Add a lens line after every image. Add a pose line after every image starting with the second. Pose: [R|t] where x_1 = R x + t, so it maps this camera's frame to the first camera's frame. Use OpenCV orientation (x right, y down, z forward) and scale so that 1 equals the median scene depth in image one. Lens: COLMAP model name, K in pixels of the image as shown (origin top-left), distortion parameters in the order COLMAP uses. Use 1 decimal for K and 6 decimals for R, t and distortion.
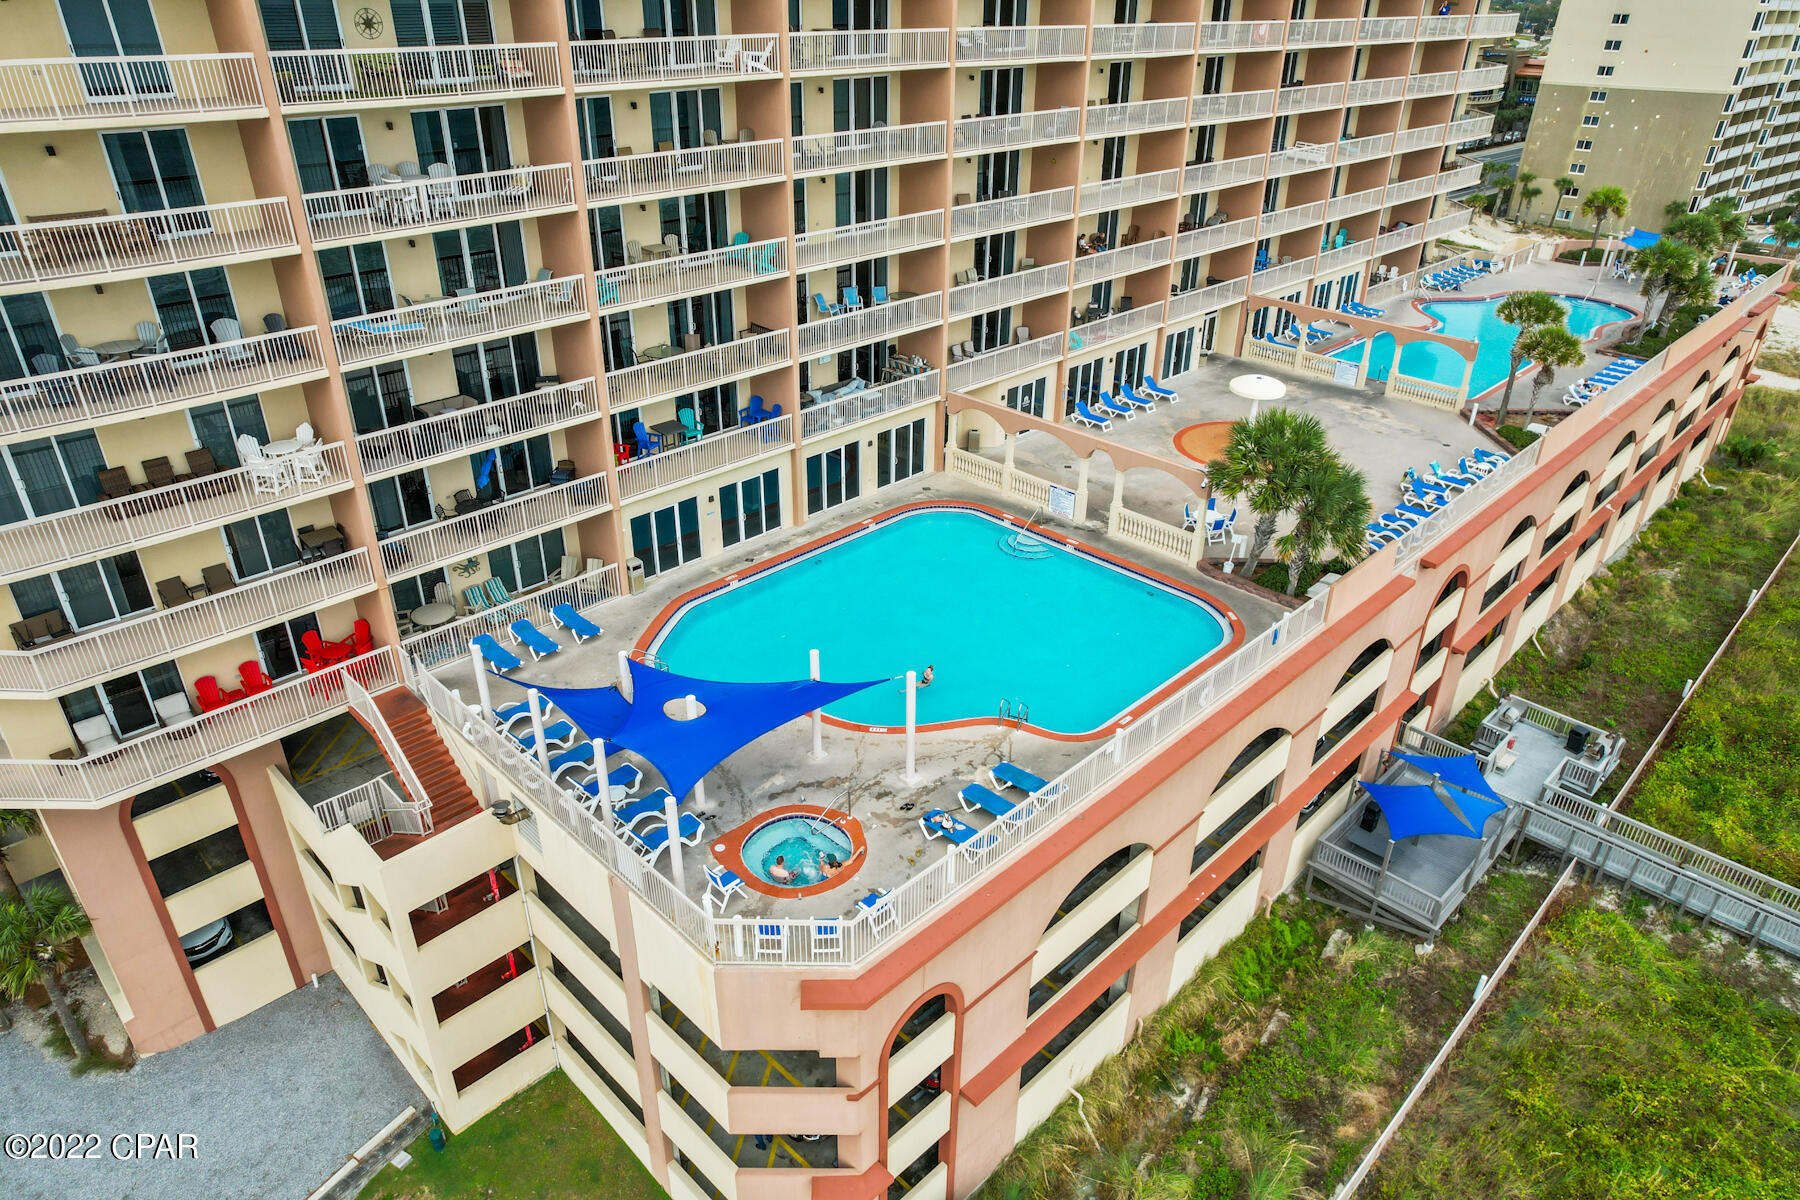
lens RADIAL K [[1143.8, 0, 902.7], [0, 1143.8, 606.2], [0, 0, 1]] dist [-0.073837, 0.069216]
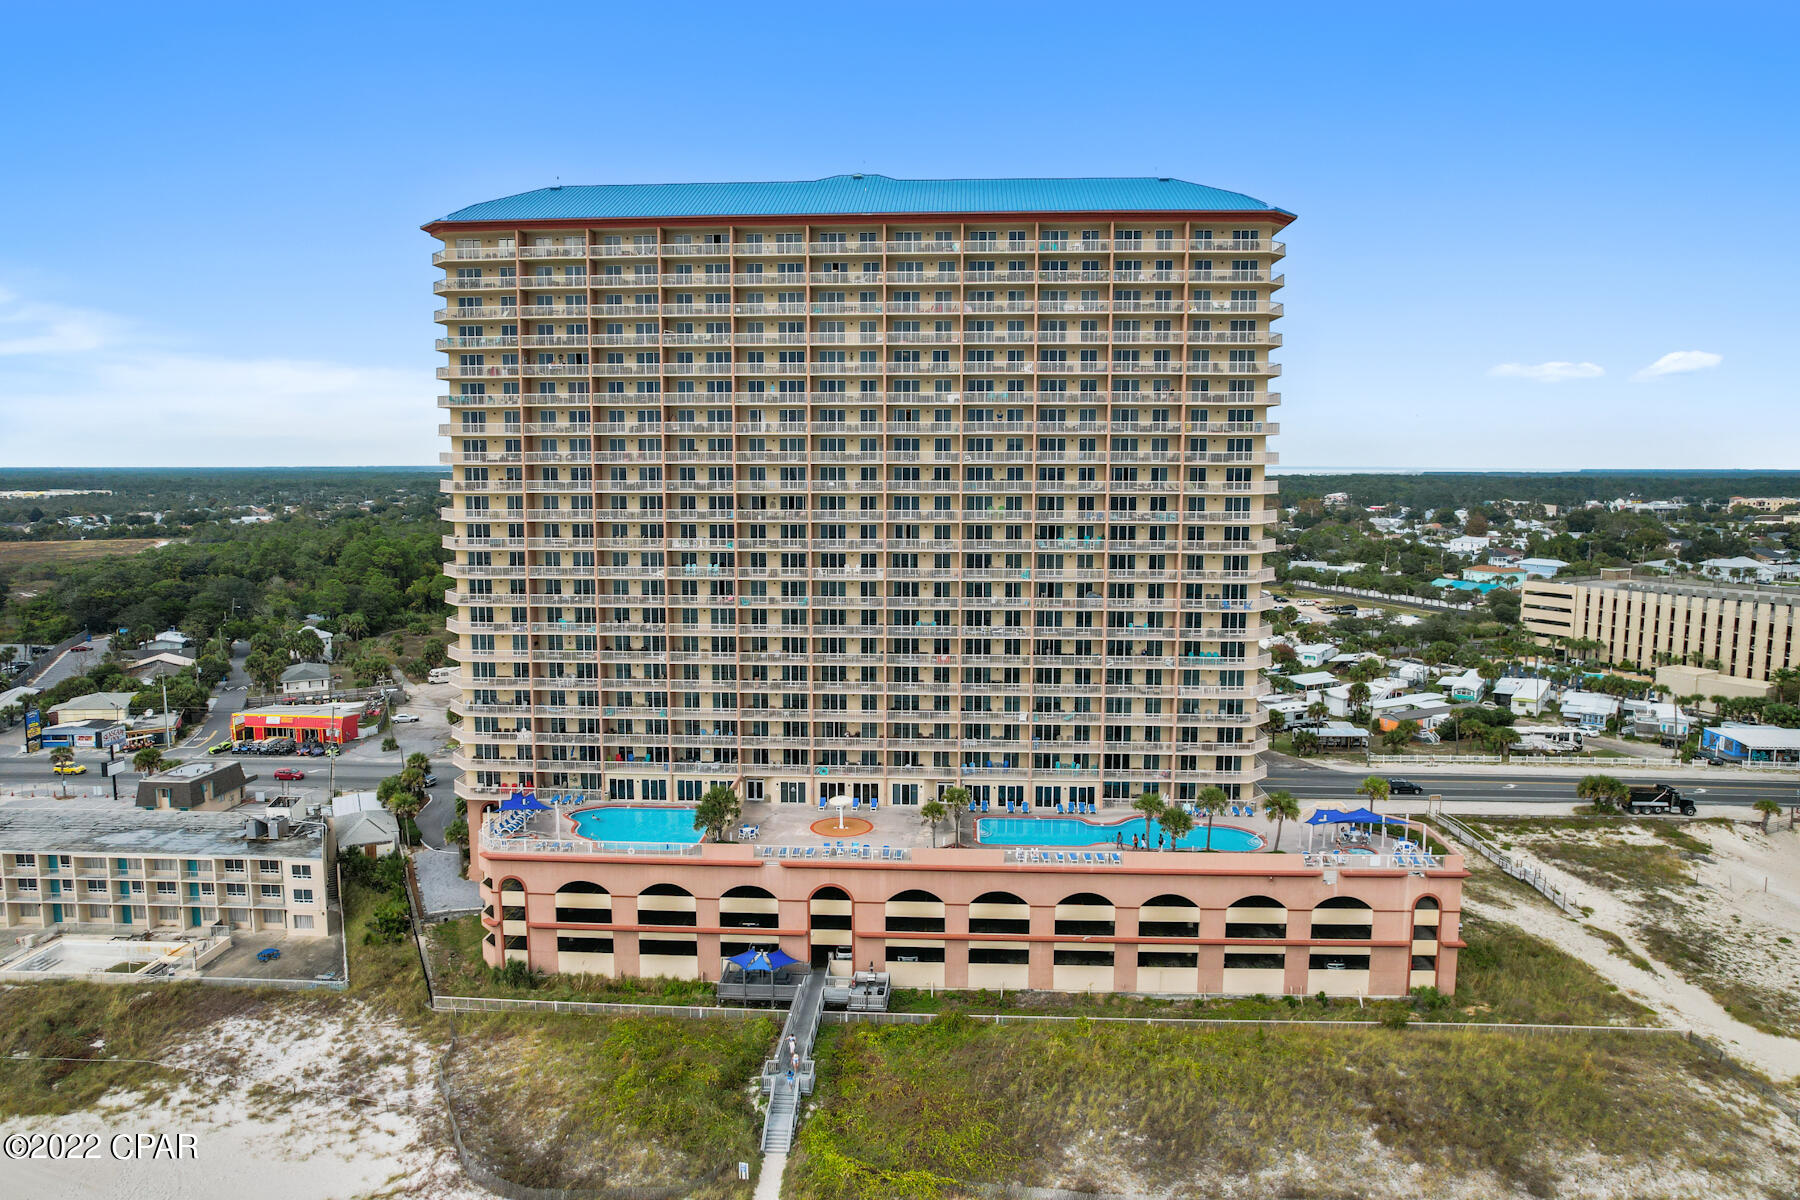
lens RADIAL K [[1152.0, 0, 903.0], [0, 1152.0, 595.5], [0, 0, 1]] dist [-0.070595, 0.062452]
pose [[0.665489, 0.076230, -0.742505, 2.330209], [-0.358727, 0.905017, -0.228604, -0.085991], [0.654553, 0.418489, 0.629625, -0.658764]]
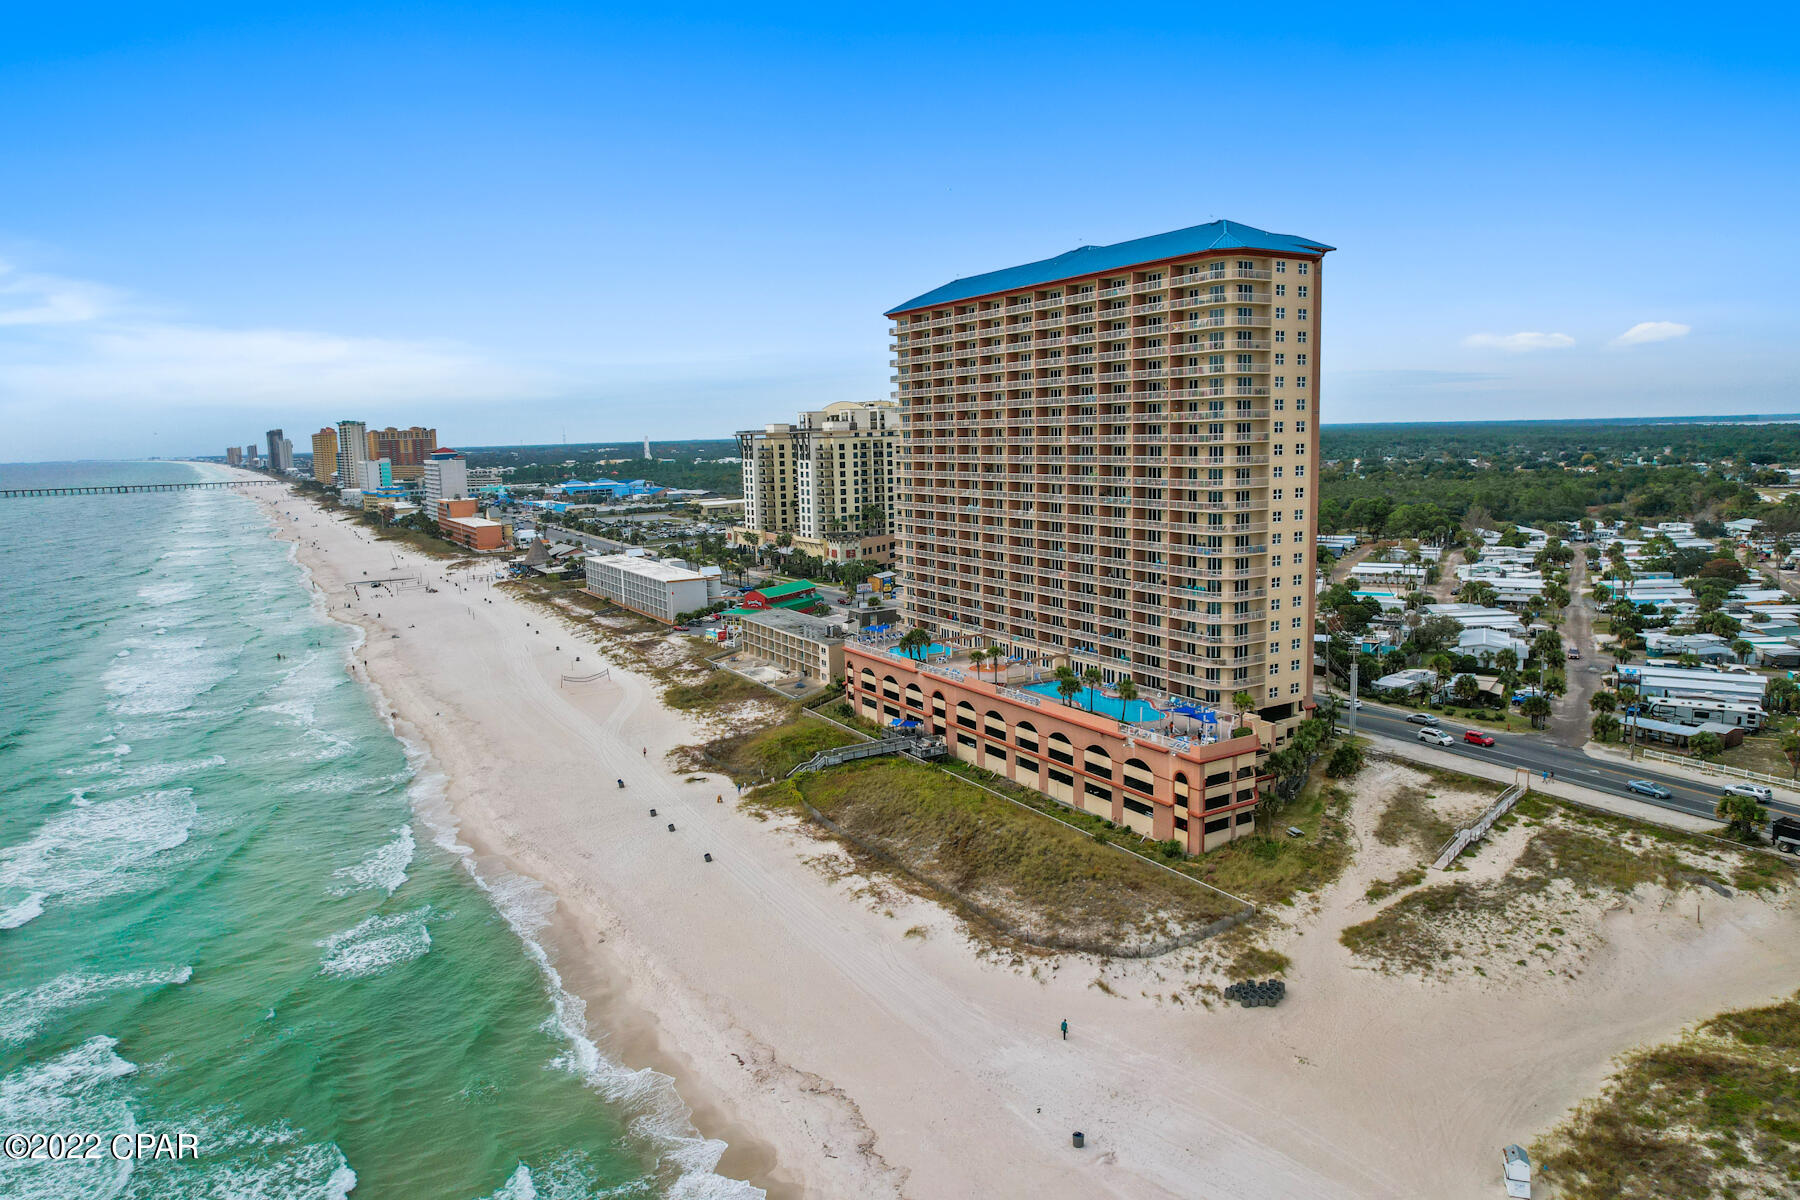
lens RADIAL K [[1152.0, 0, 903.0], [0, 1152.0, 595.5], [0, 0, 1]] dist [-0.070595, 0.062452]
pose [[-0.250287, 0.132650, -0.959041, 4.481756], [-0.452556, 0.859662, 0.237011, -1.258328], [0.855891, 0.493341, -0.155131, 1.373917]]
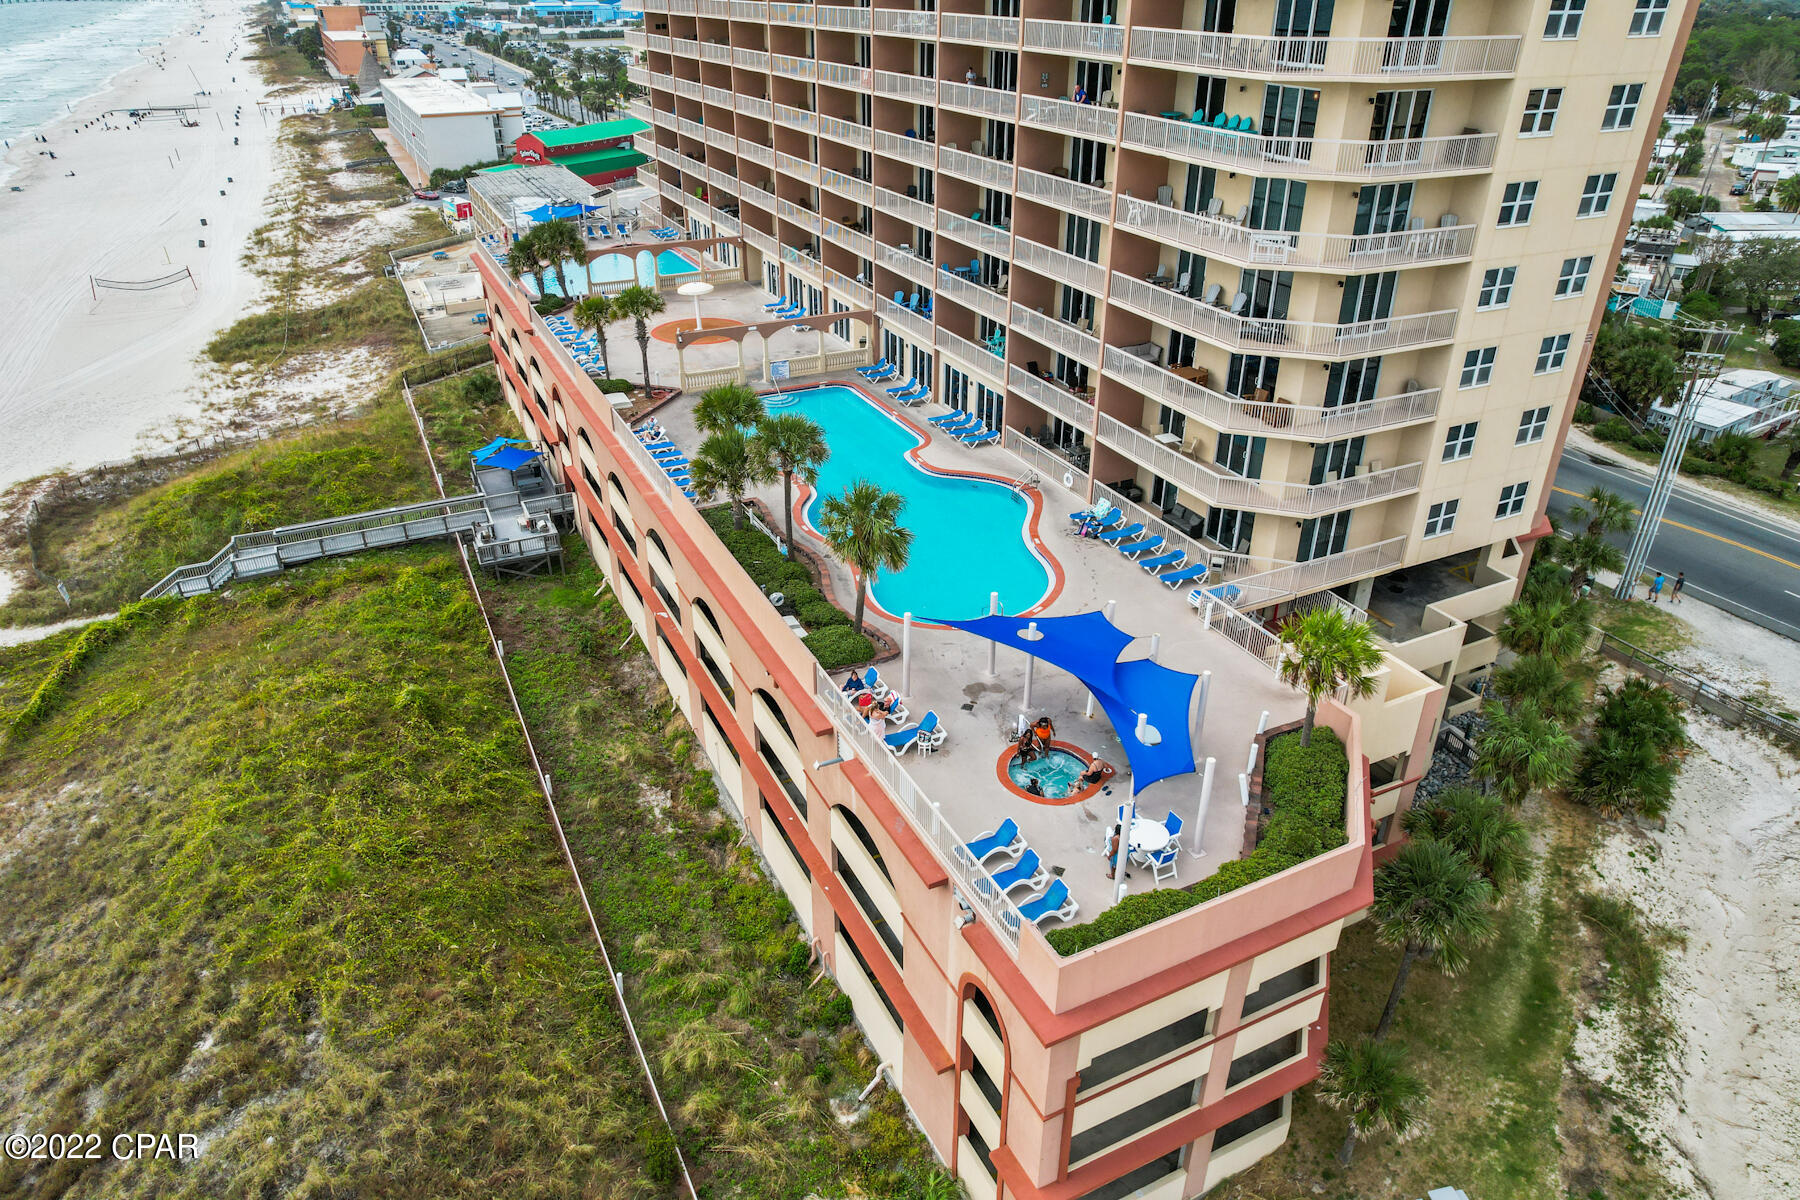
lens RADIAL K [[1152.0, 0, 903.0], [0, 1152.0, 595.5], [0, 0, 1]] dist [-0.070595, 0.062452]
pose [[-0.318718, 0.446092, -0.836314, 1.848079], [-0.470289, 0.691637, 0.548148, -0.962851], [0.822950, 0.568014, -0.010645, 1.607064]]
